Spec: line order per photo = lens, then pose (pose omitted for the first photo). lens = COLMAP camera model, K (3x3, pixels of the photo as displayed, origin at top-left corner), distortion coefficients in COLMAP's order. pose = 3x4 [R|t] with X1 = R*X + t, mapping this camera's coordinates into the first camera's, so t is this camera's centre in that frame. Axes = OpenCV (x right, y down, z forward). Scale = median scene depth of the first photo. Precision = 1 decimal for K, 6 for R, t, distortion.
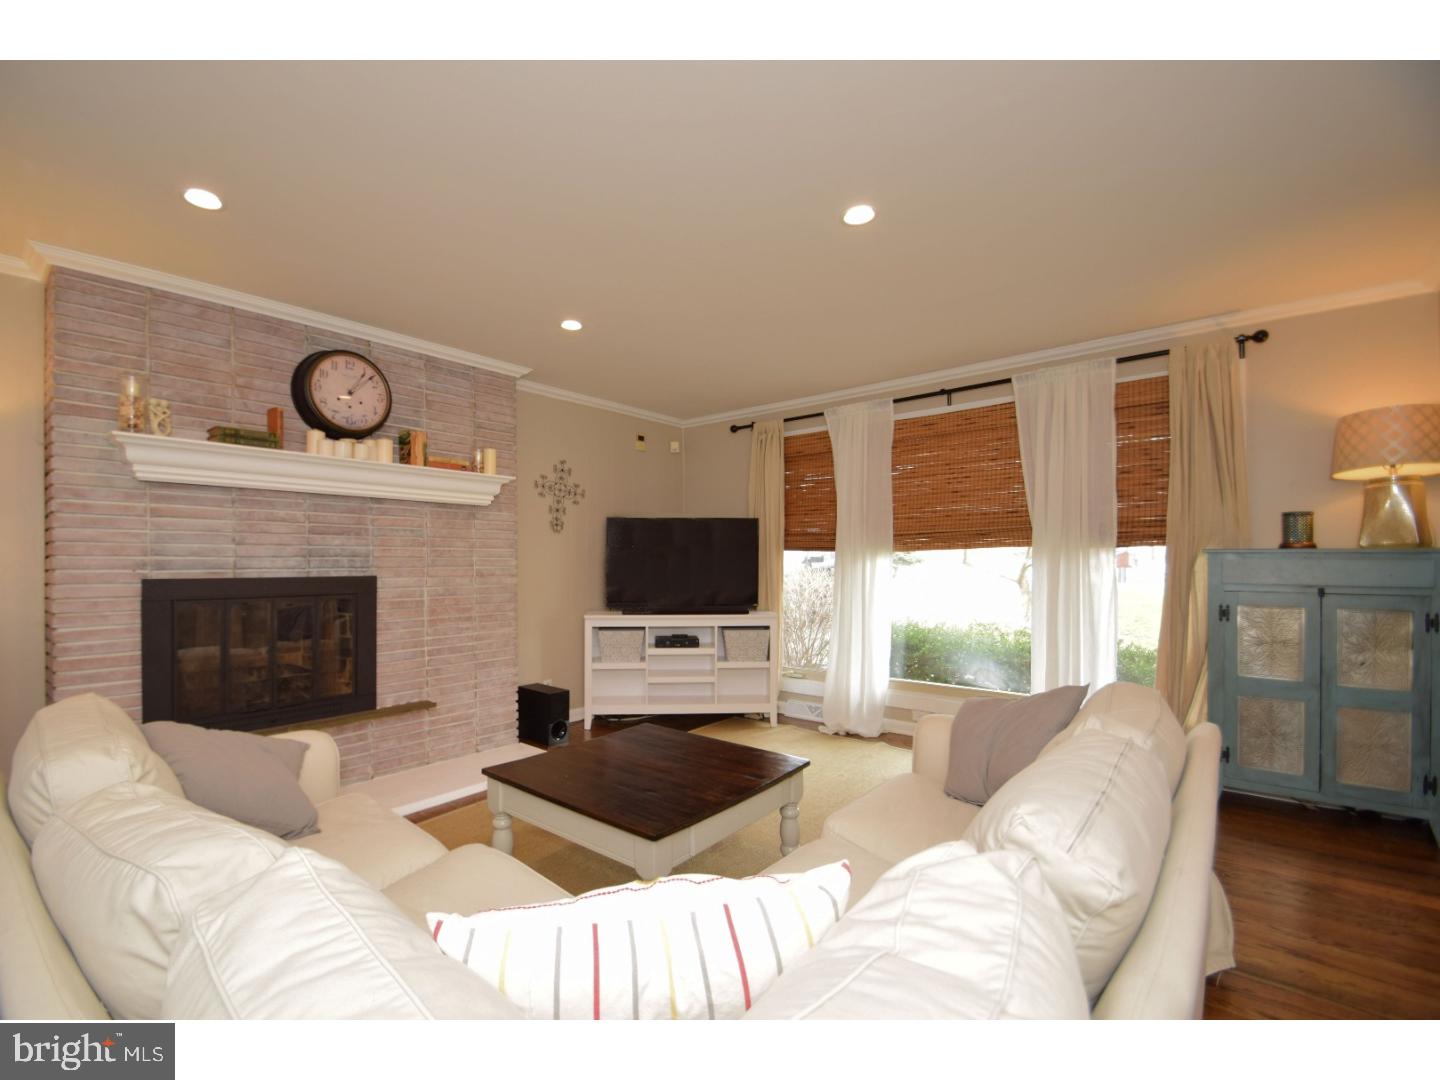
lens RADIAL K [[654.0, 0, 695.8], [0, 654.0, 561.2], [0, 0, 1]] dist [0.003933, -0.015752]
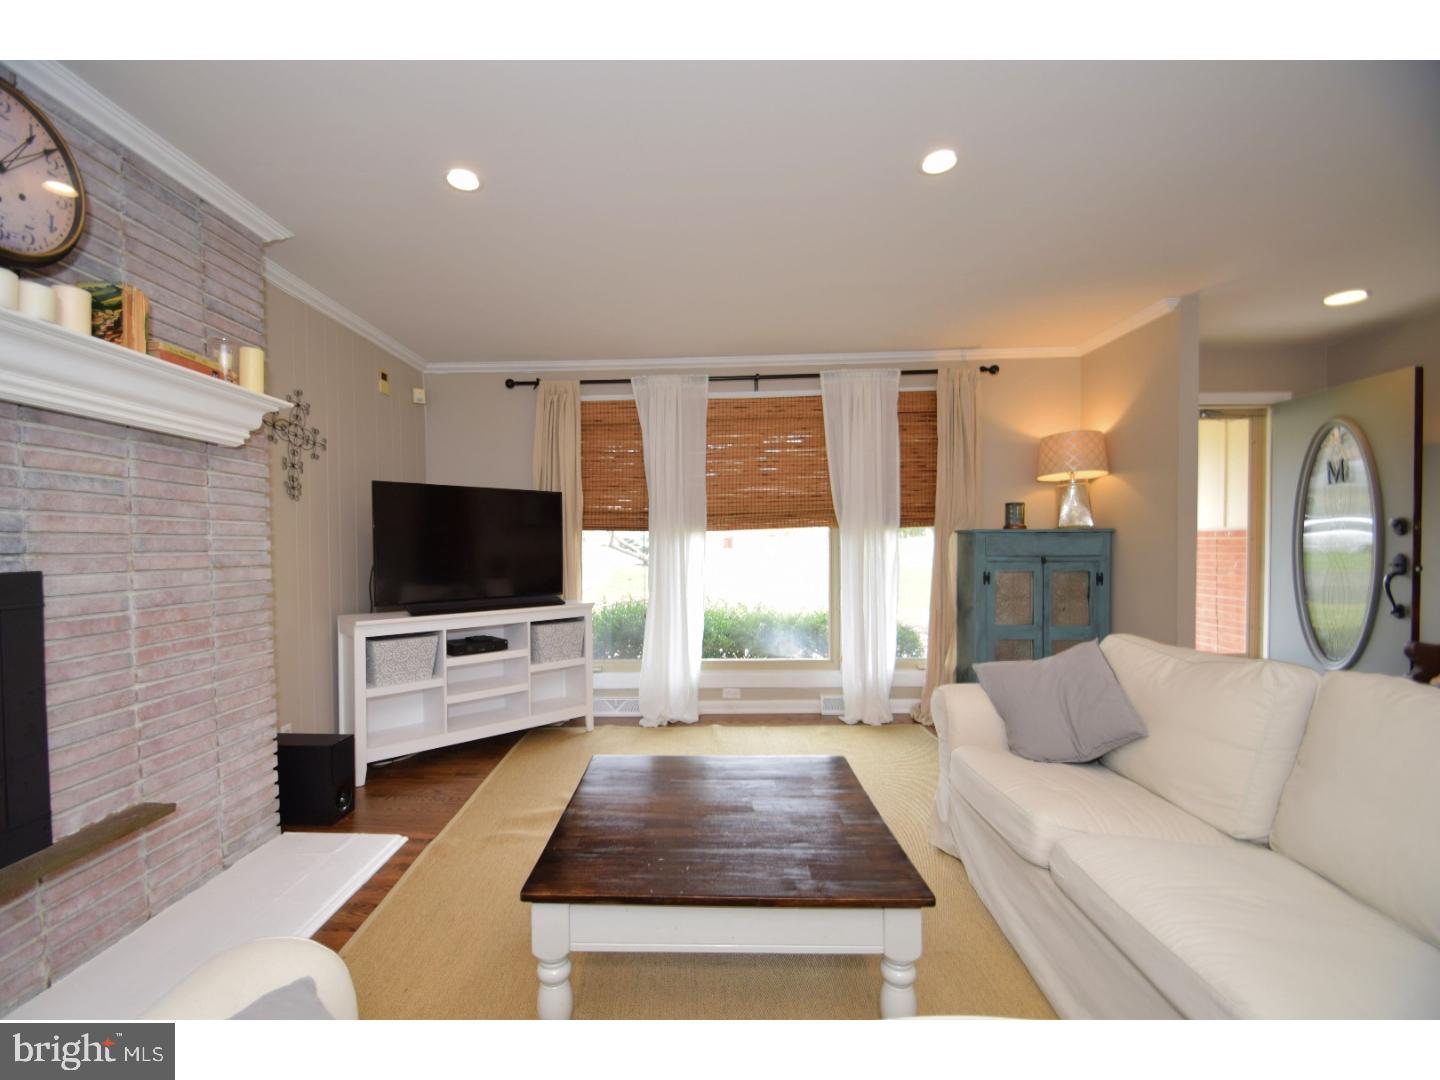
lens RADIAL K [[630.4, 0, 655.5], [0, 630.4, 561.1], [0, 0, 1]] dist [0.004130, -0.013817]
pose [[0.778331, -0.022020, 0.627468, -0.373492], [0.009390, 0.999681, 0.023435, 0.007053], [-0.627784, -0.012348, 0.778290, 0.319227]]
